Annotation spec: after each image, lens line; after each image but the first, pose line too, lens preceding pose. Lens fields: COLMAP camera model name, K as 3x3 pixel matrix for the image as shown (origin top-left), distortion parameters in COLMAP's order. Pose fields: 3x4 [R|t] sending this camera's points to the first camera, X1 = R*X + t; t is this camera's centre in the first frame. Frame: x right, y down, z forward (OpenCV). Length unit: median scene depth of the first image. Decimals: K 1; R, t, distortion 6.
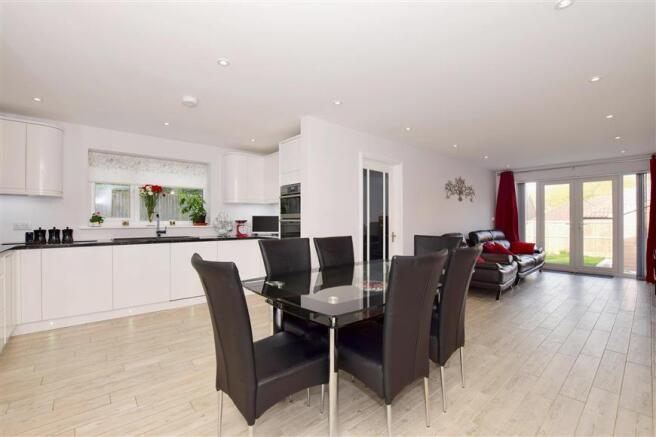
lens RADIAL K [[295.1, 0, 330.3], [0, 295.1, 215.8], [0, 0, 1]] dist [-0.020036, 0.003125]
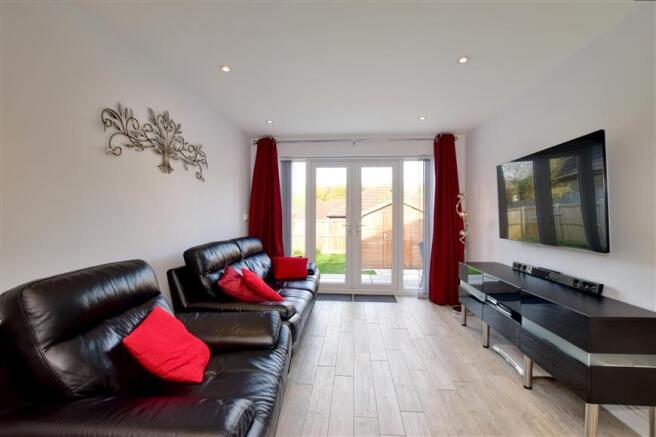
lens RADIAL K [[295.1, 0, 327.6], [0, 295.1, 218.5], [0, 0, 1]] dist [-0.020036, 0.003125]
pose [[0.730006, 0.002509, 0.683436, 0.314930], [-0.013231, 0.999858, 0.010463, 0.005722], [-0.683313, -0.016681, 0.729935, 0.528630]]
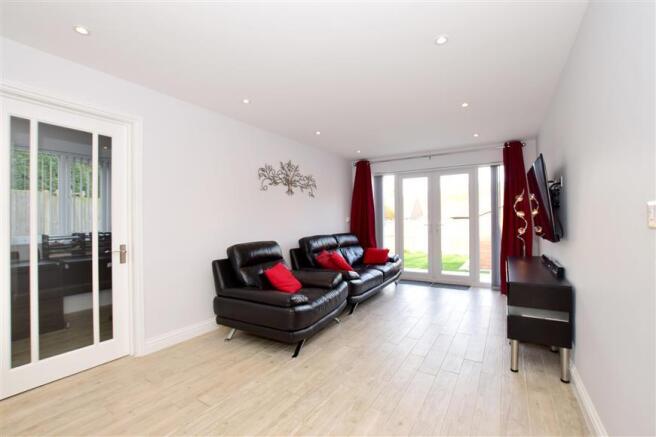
lens RADIAL K [[295.1, 0, 329.6], [0, 295.1, 217.4], [0, 0, 1]] dist [-0.020036, 0.003125]
pose [[0.957009, -0.007610, 0.289958, 0.311883], [0.008026, 0.999968, -0.000244, 0.004808], [-0.289947, 0.002561, 0.957039, 0.275357]]
